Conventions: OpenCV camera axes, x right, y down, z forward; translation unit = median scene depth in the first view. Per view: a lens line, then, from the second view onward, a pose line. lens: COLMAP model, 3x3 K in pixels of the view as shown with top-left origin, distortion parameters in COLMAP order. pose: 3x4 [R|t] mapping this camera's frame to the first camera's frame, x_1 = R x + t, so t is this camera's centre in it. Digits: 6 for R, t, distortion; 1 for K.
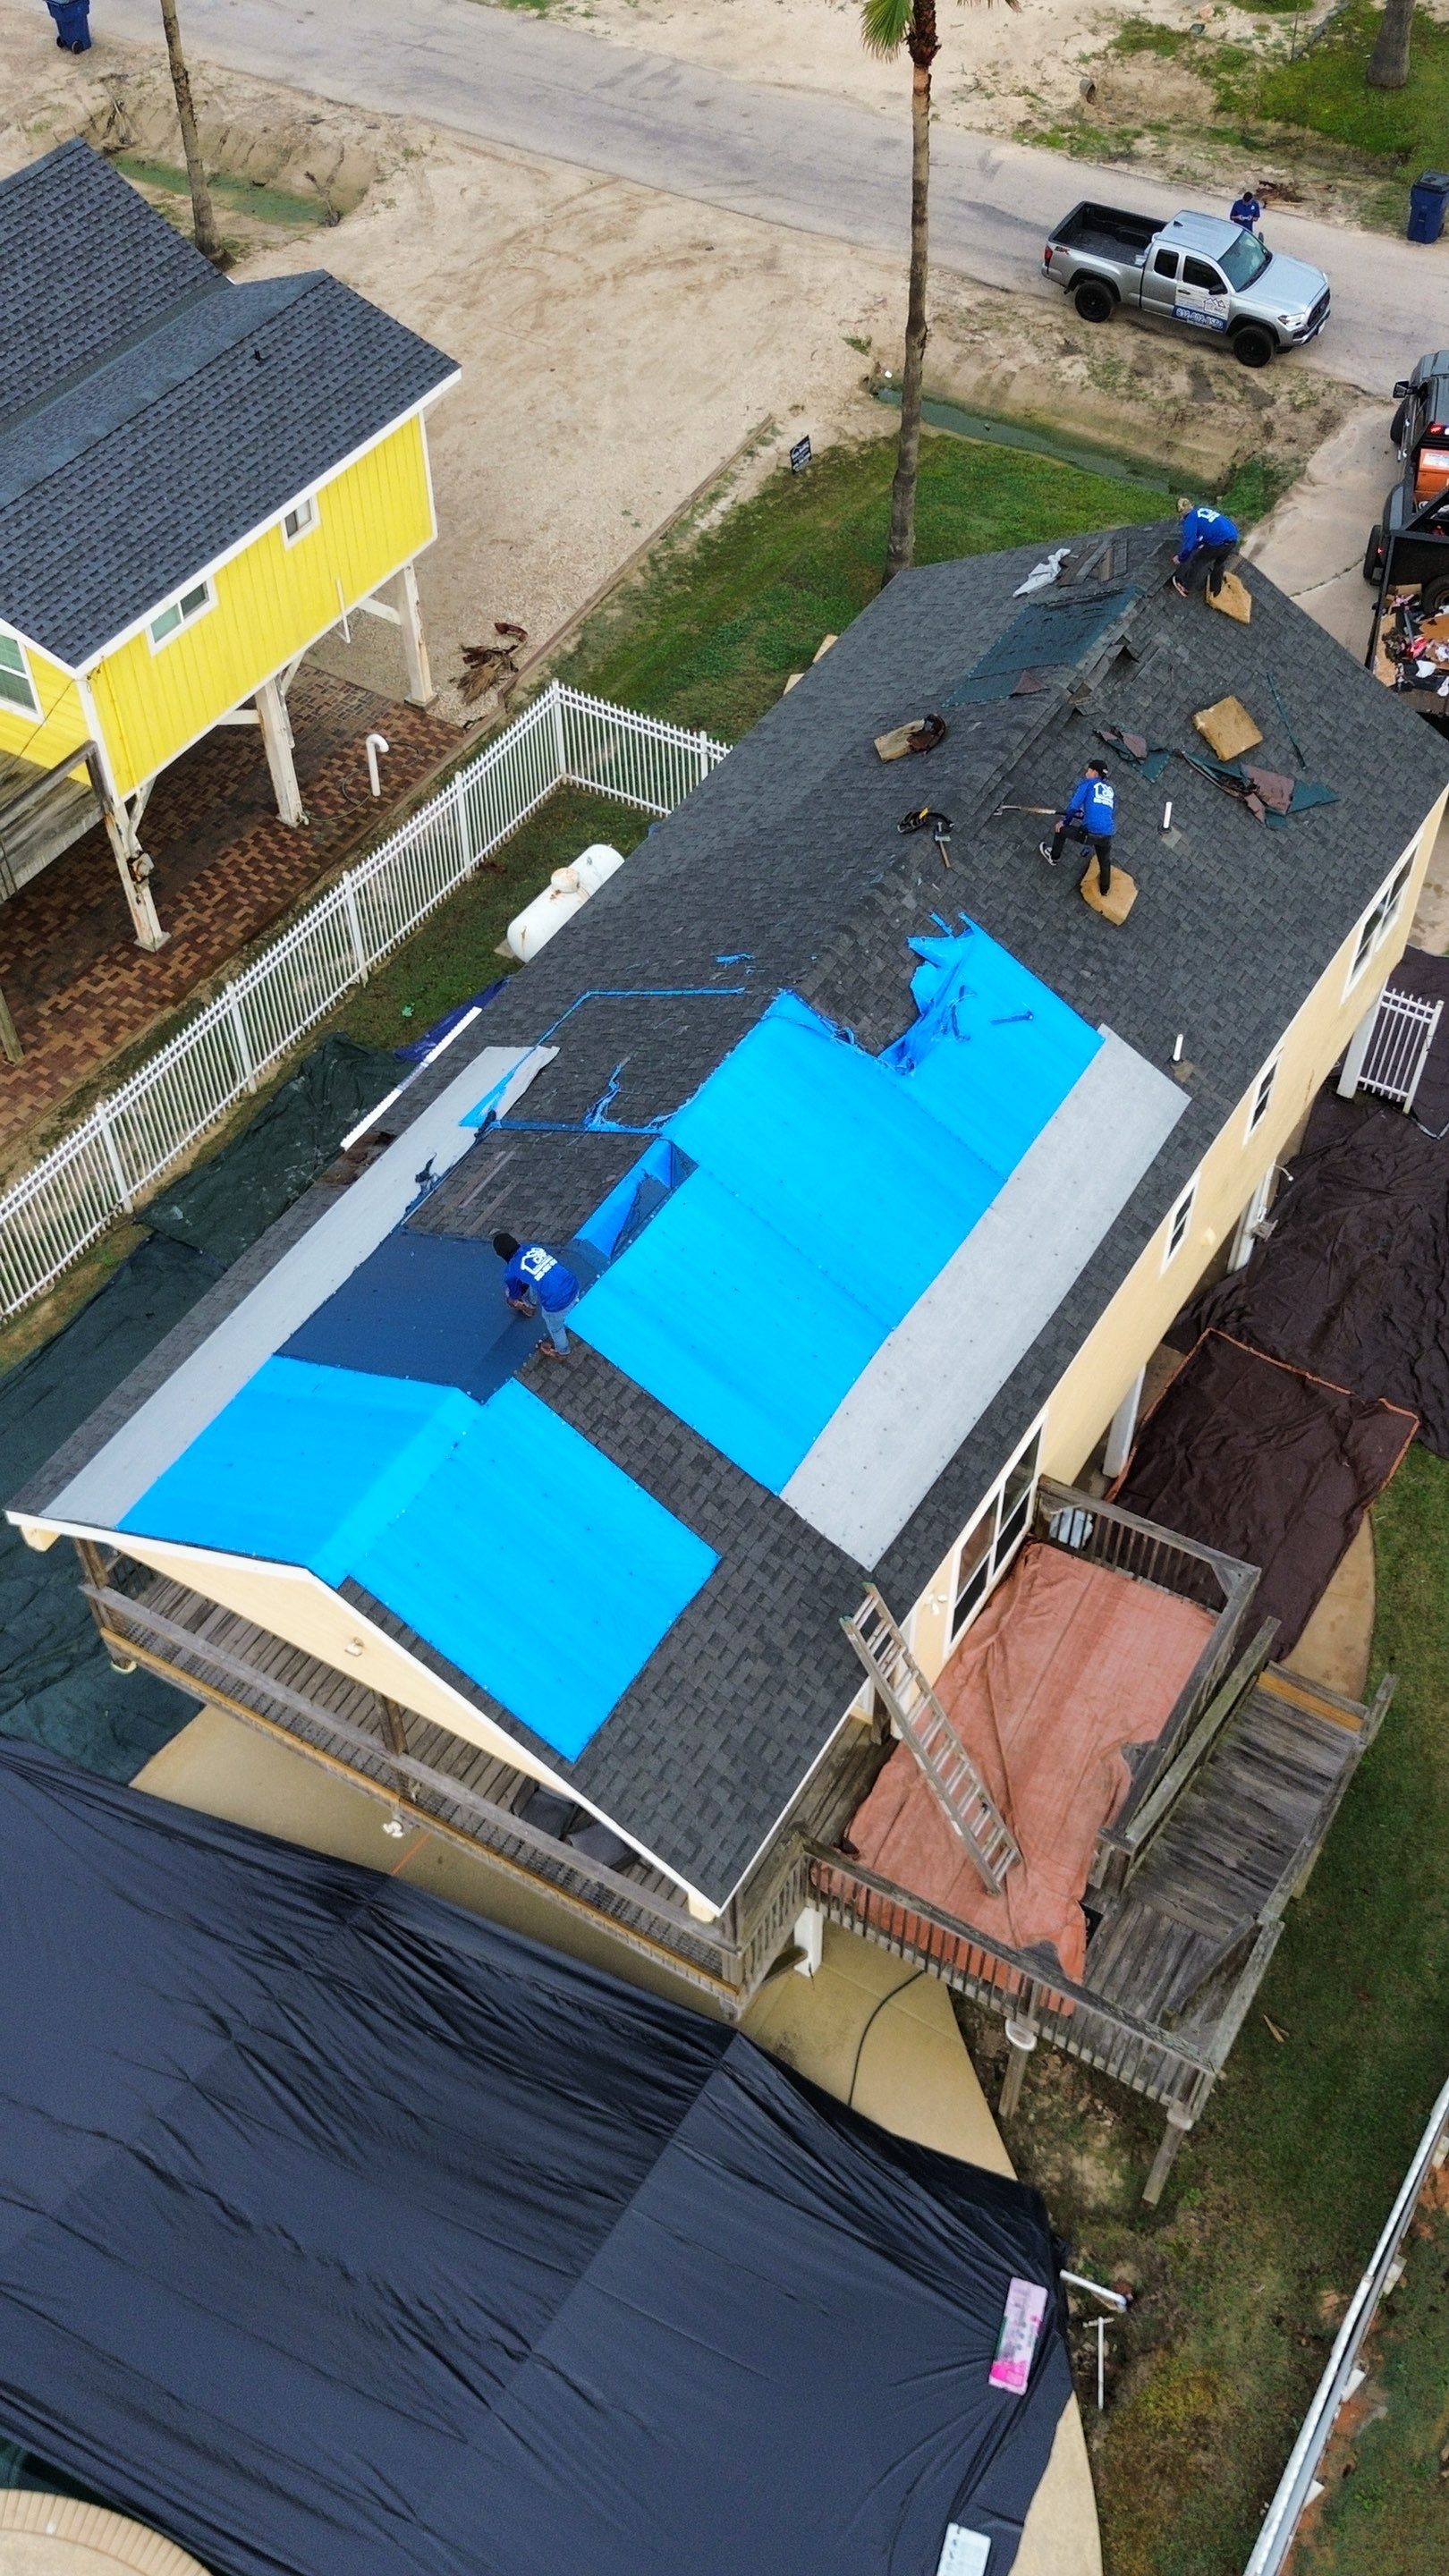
lens RADIAL K [[2360.2, 0, 713.0], [0, 2360.2, 1288.3], [0, 0, 1]] dist [0.031198, 0.002787]
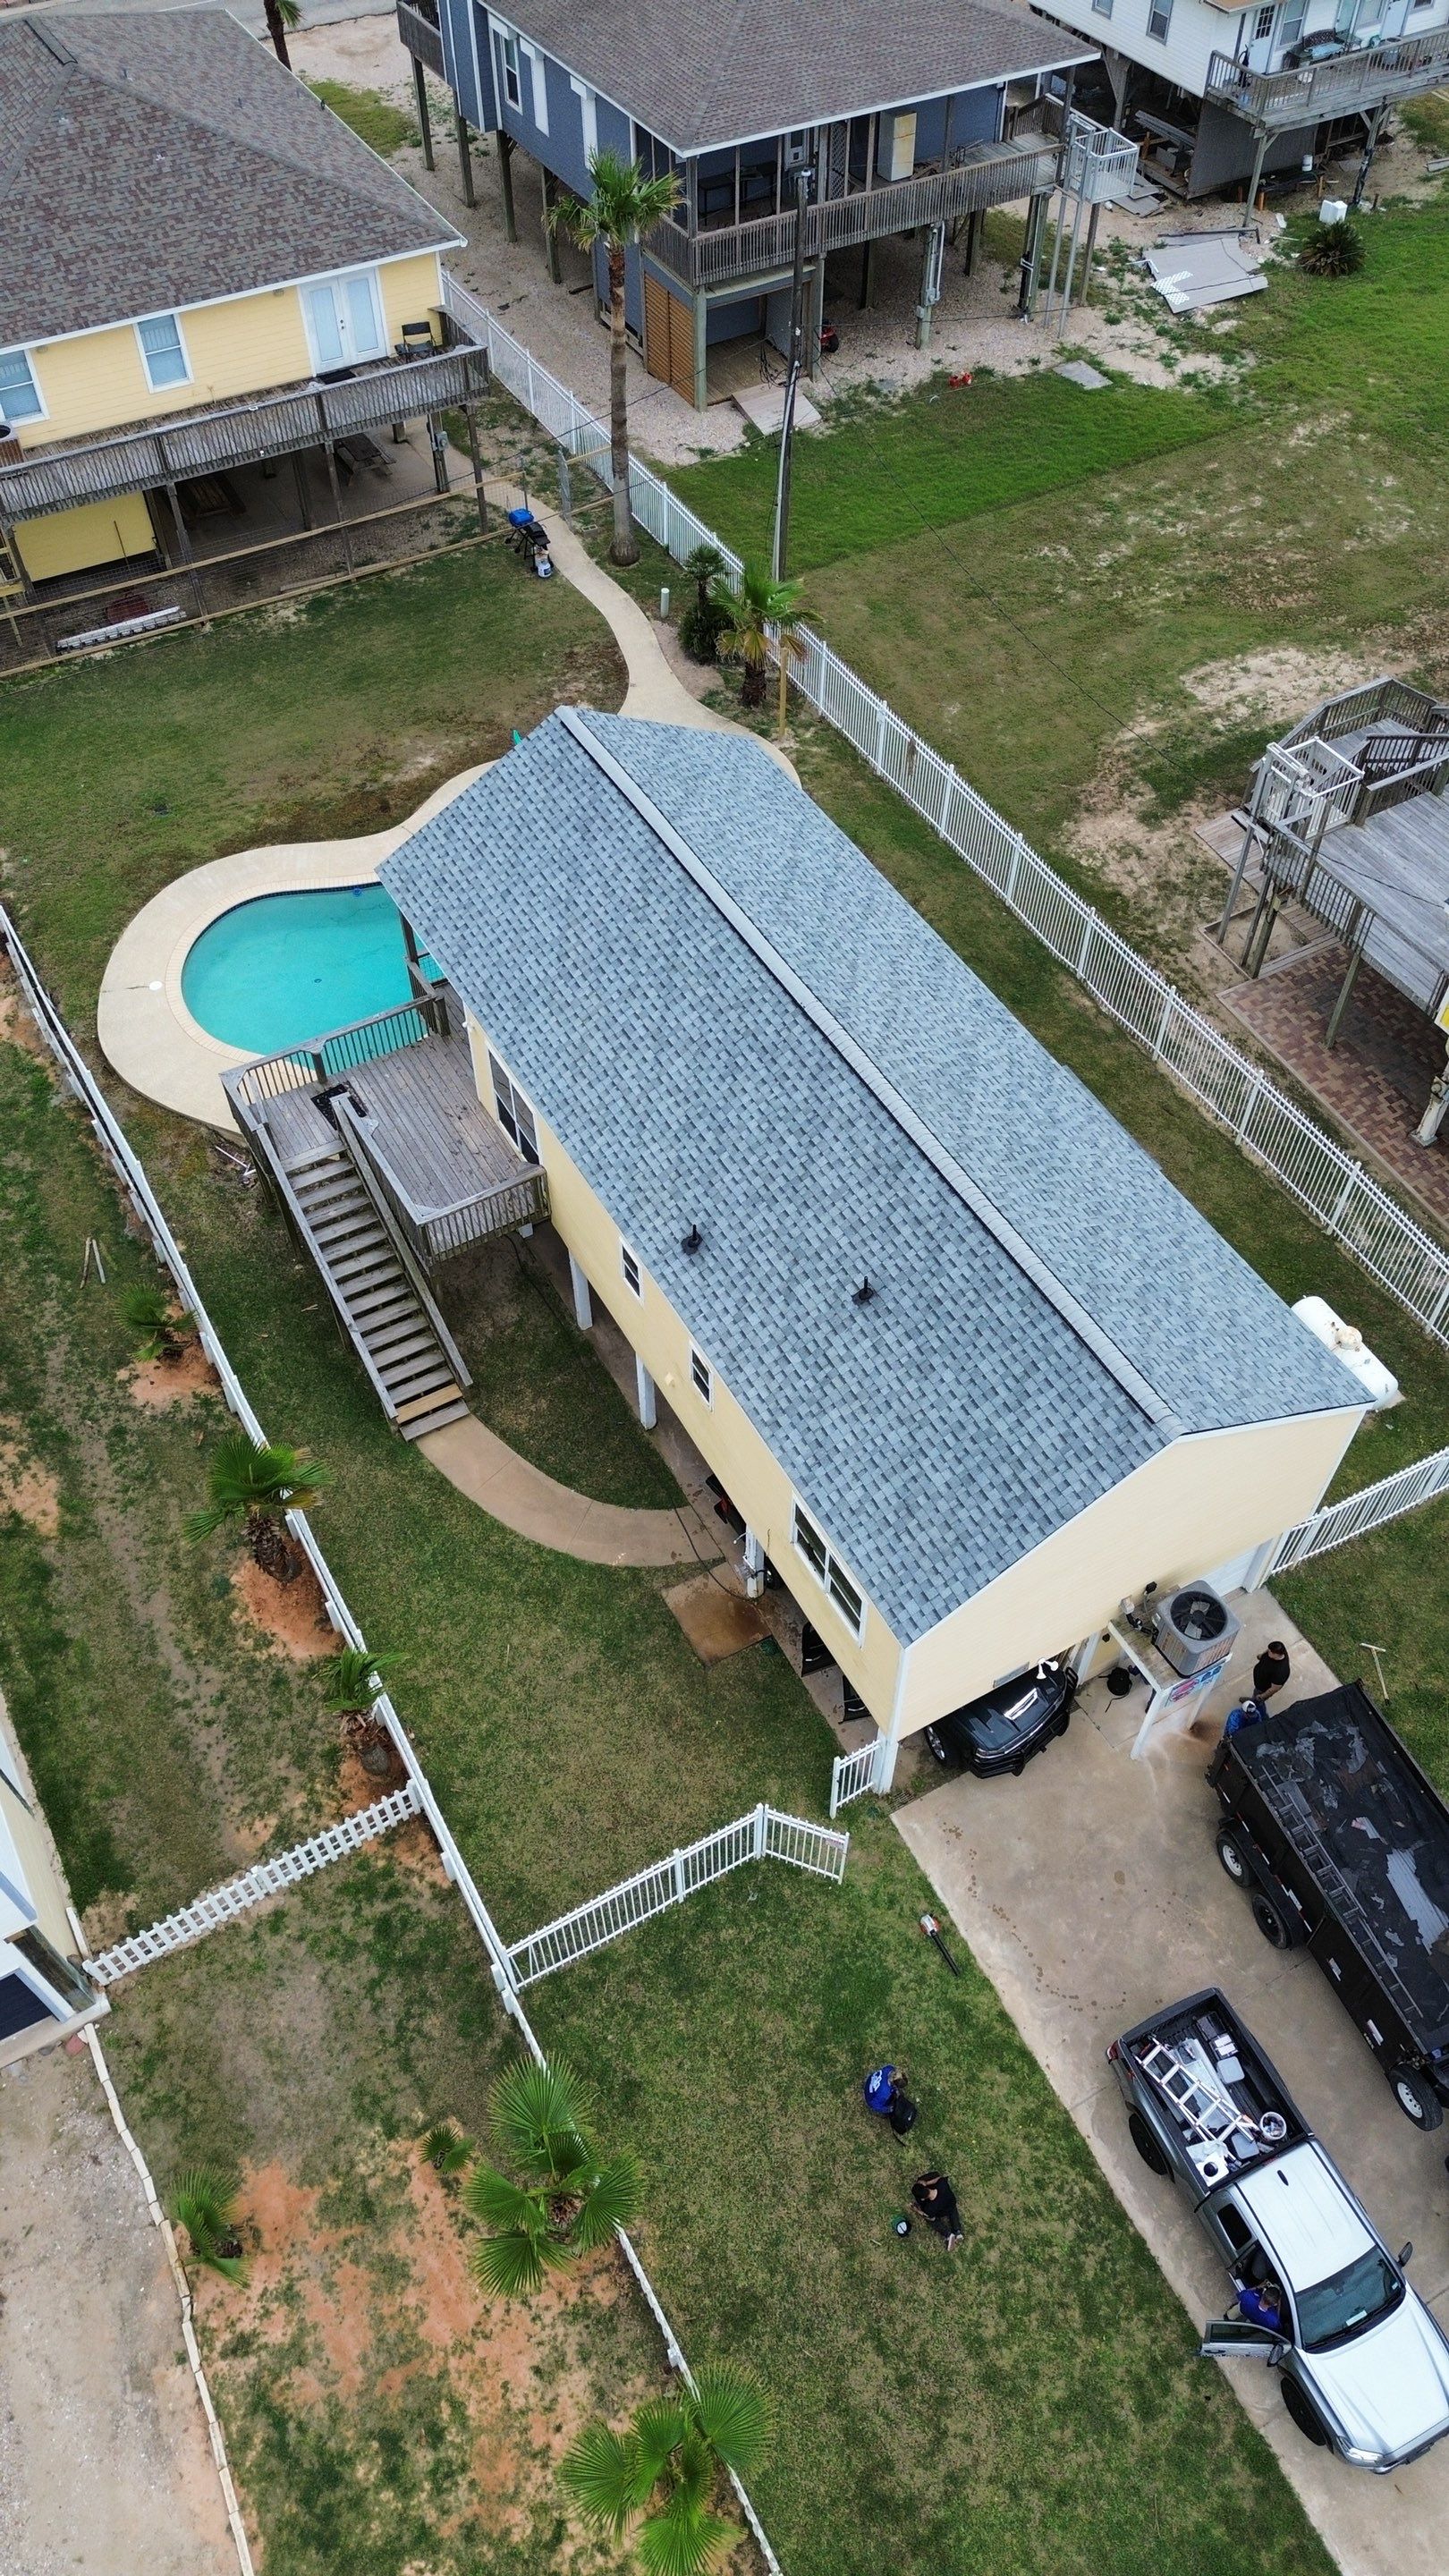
lens RADIAL K [[1819.7, 0, 711.9], [0, 1819.7, 1284.4], [0, 0, 1]] dist [0.067610, -0.059298]
pose [[-0.494074, 0.700811, -0.514544, 0.557057], [-0.656688, 0.087047, 0.749122, -0.663497], [0.569782, 0.708016, 0.417207, 0.418039]]
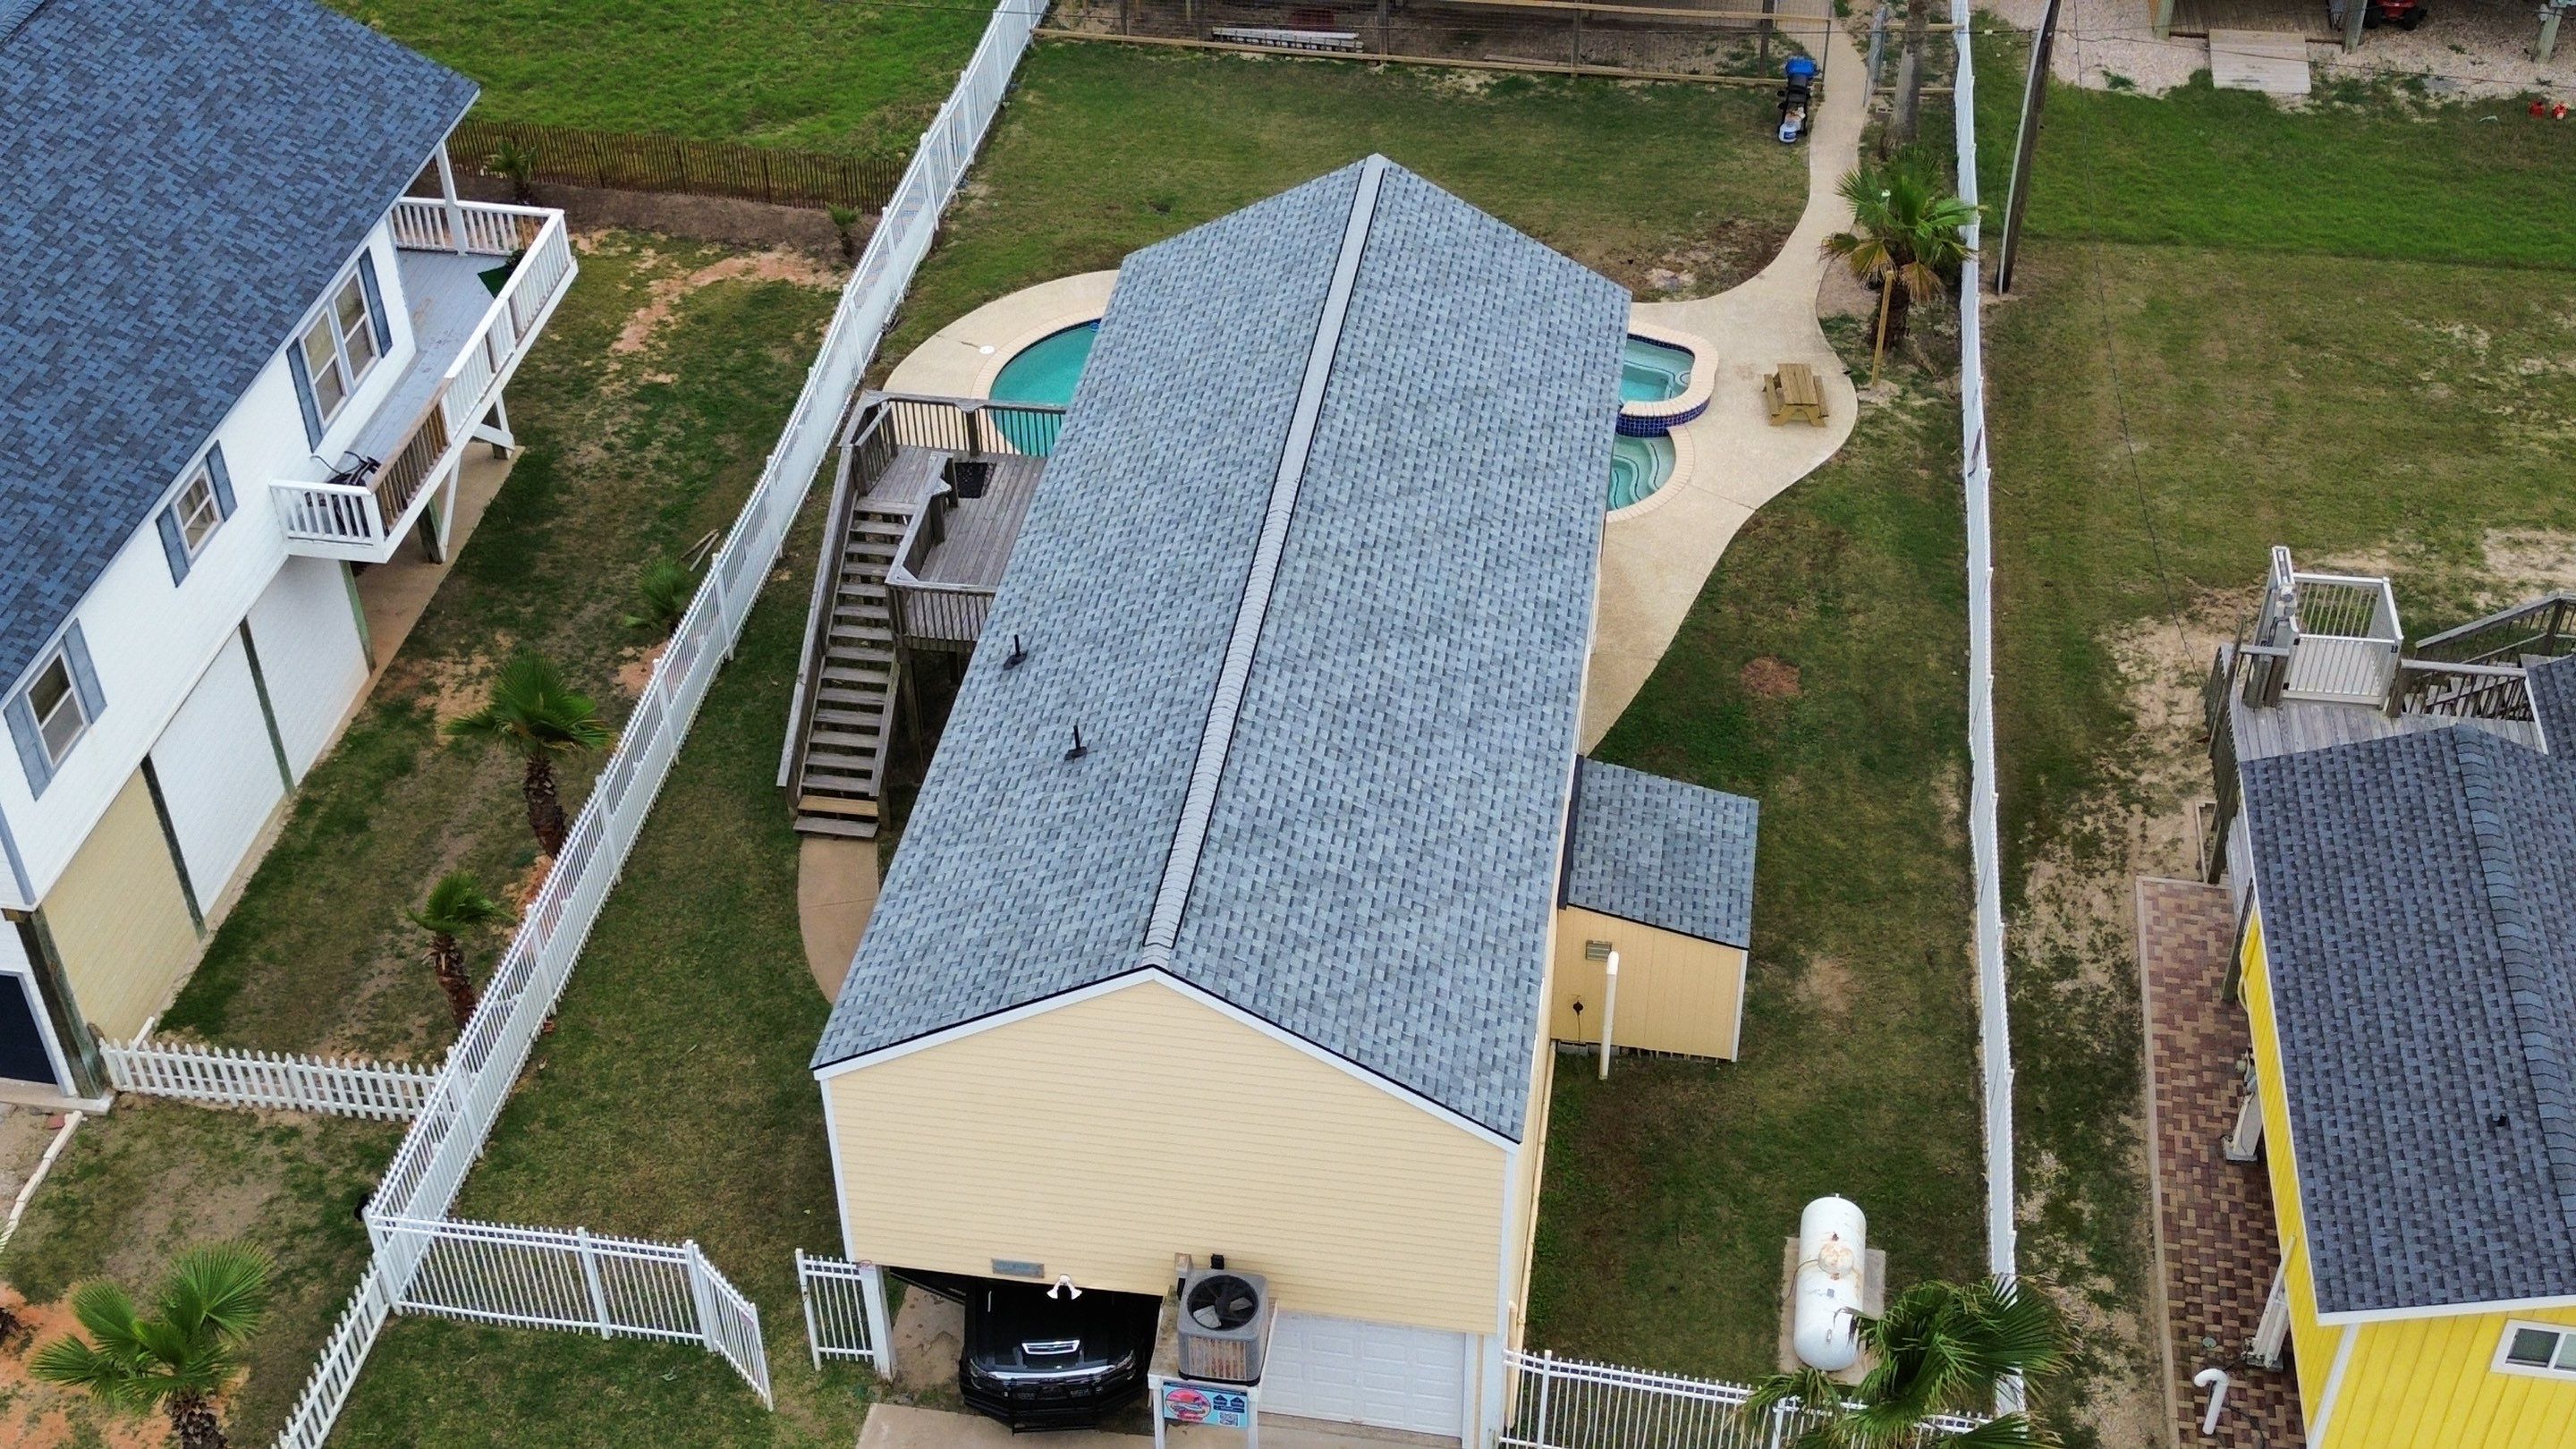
lens RADIAL K [[2959.1, 0, 1288.8], [0, 2959.1, 717.7], [0, 0, 1]] dist [0.186255, -0.537976]
pose [[-0.924546, 0.259808, -0.278774, 0.360561], [-0.275679, 0.049053, 0.959997, -1.146045], [0.263090, 0.964414, 0.026272, 0.747249]]
